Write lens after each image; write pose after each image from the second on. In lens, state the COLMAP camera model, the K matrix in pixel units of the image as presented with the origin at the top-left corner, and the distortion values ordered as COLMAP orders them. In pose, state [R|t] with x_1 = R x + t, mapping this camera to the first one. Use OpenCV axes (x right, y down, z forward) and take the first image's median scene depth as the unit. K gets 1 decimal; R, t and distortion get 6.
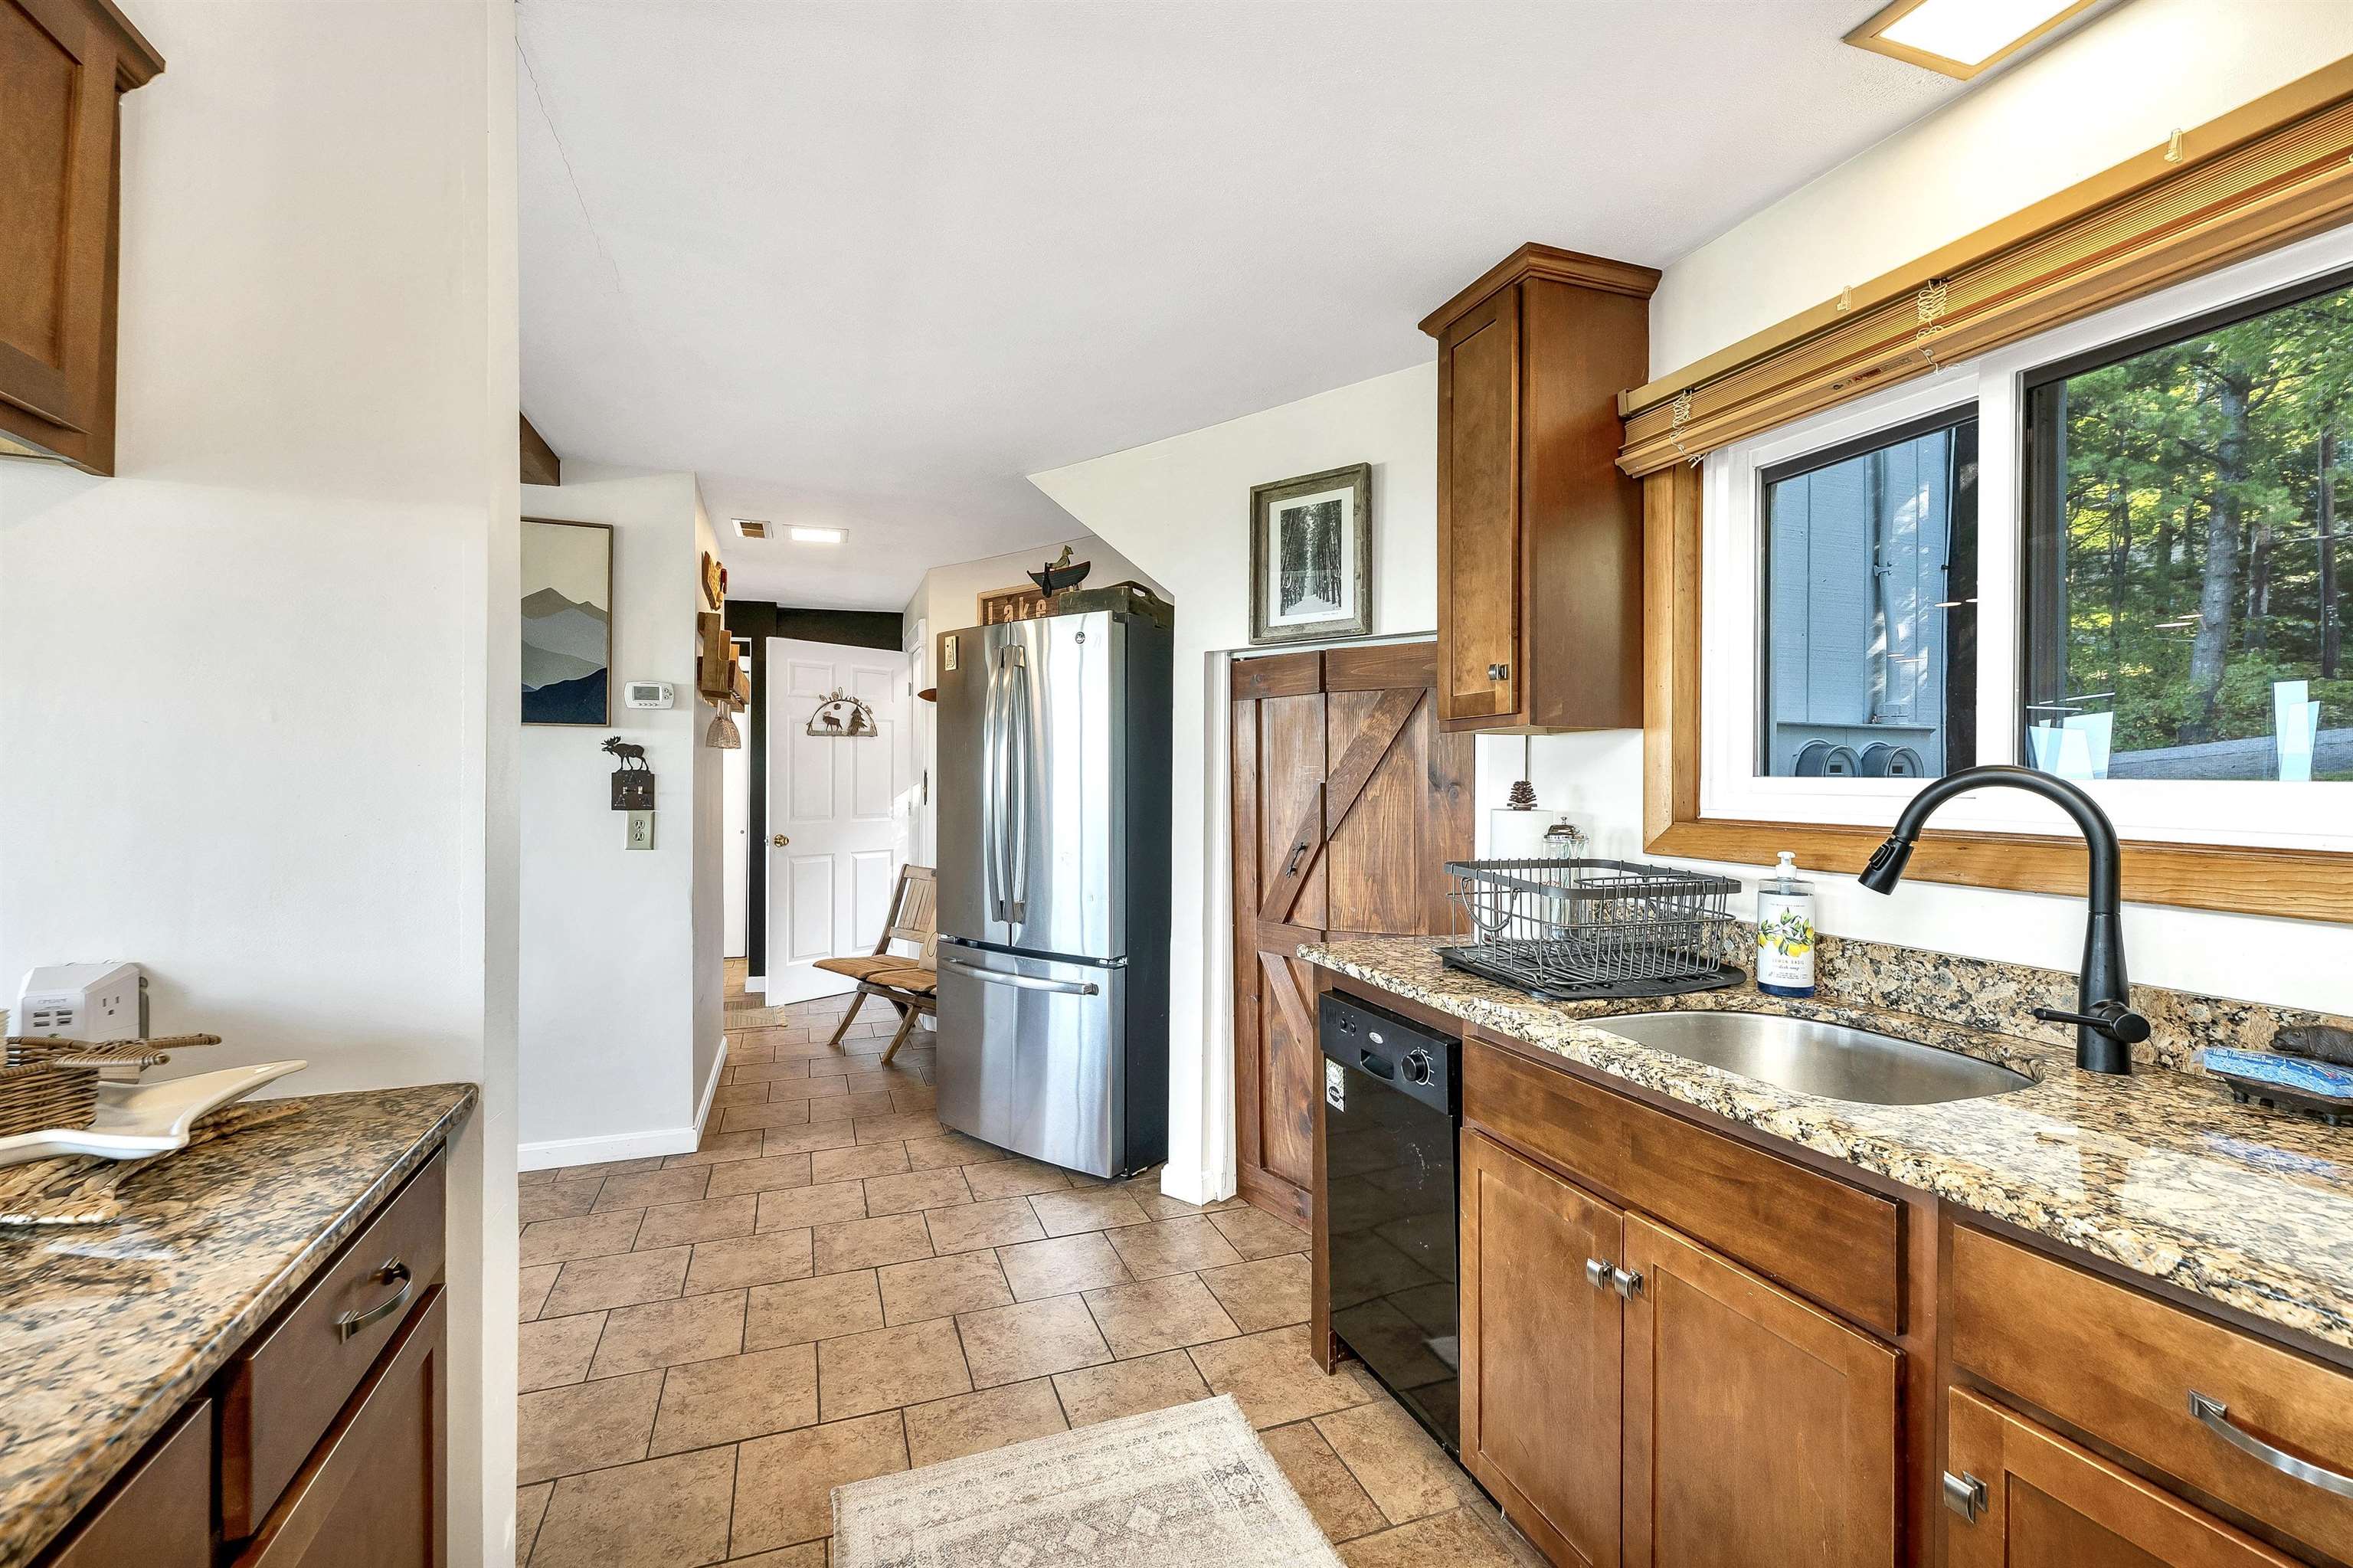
lens RADIAL K [[1003.1, 0, 1144.0], [0, 1003.1, 778.1], [0, 0, 1]] dist [0.003948, -0.000964]
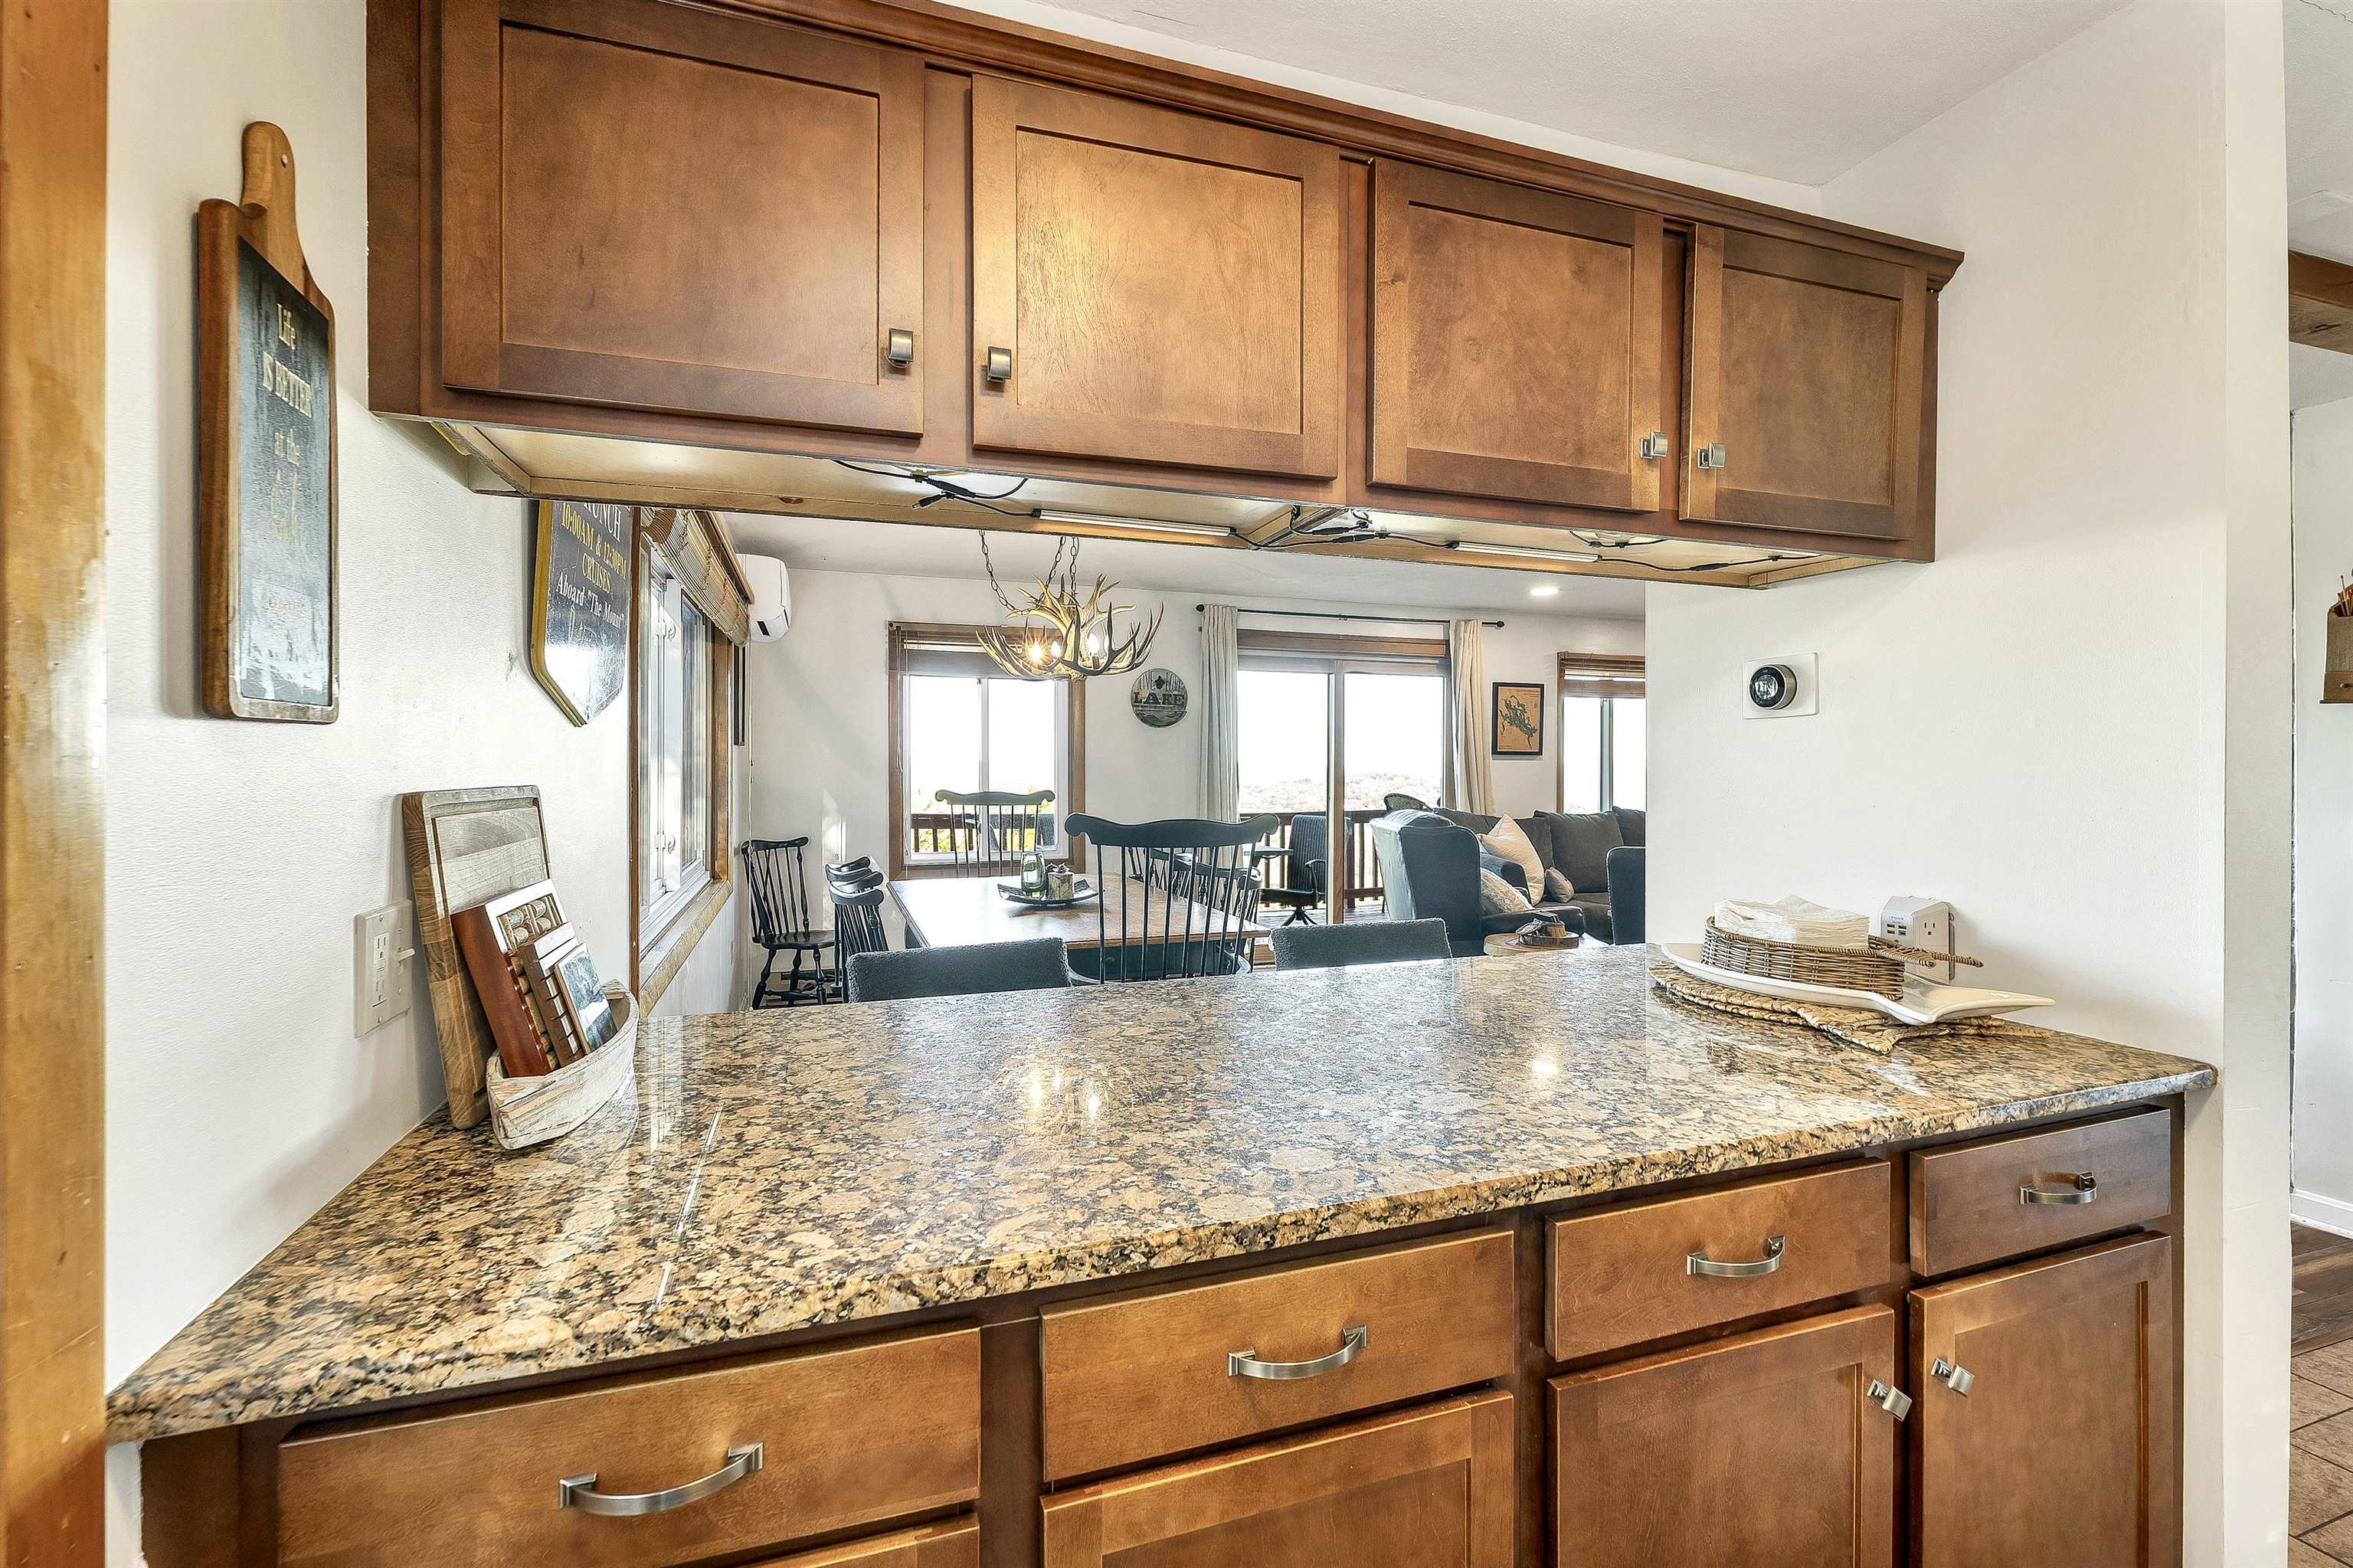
lens RADIAL K [[1003.1, 0, 1164.4], [0, 1003.1, 763.9], [0, 0, 1]] dist [0.003948, -0.000964]
pose [[-0.010304, -0.004498, -0.999937, 0.223711], [-0.000992, 0.999989, -0.004488, -0.001215], [0.999946, 0.000946, -0.010308, -0.043363]]
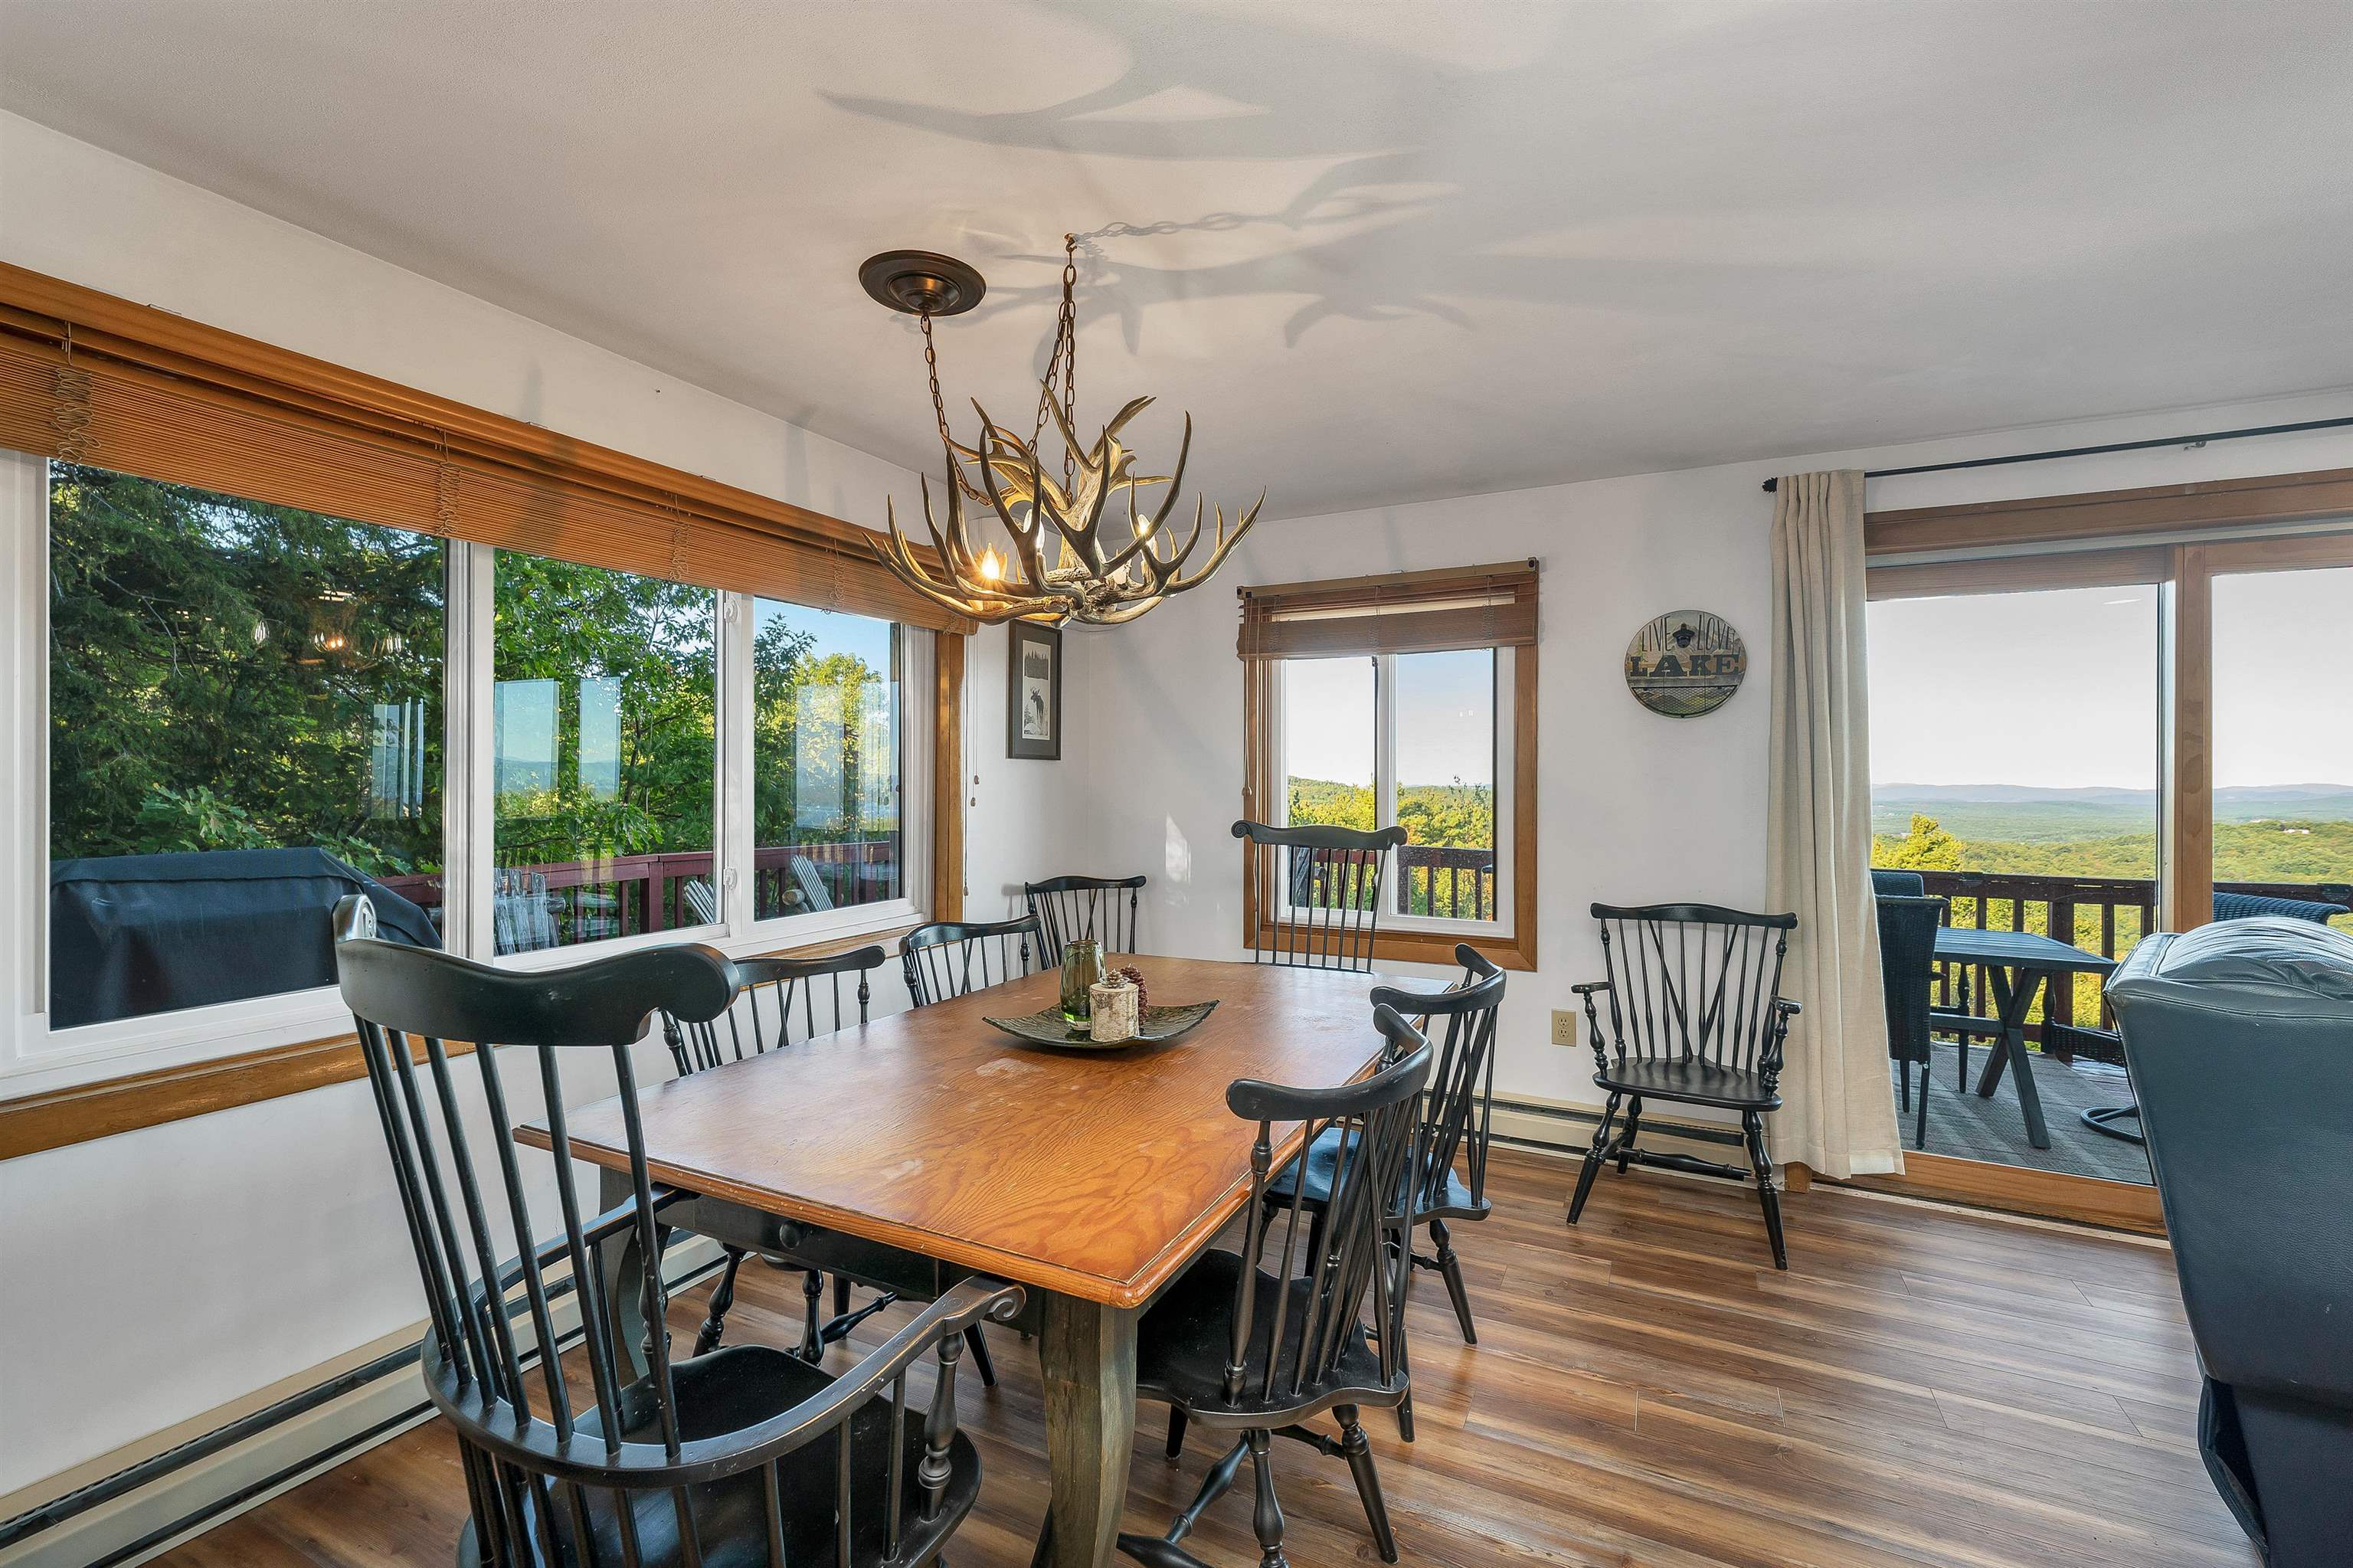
lens RADIAL K [[1003.1, 0, 1174.9], [0, 1003.1, 779.7], [0, 0, 1]] dist [0.003948, -0.000964]
pose [[-0.713950, -0.011440, -0.700103, -0.987718], [-0.006912, 0.999933, -0.009290, -0.000516], [0.700163, -0.001793, -0.713981, 0.485724]]
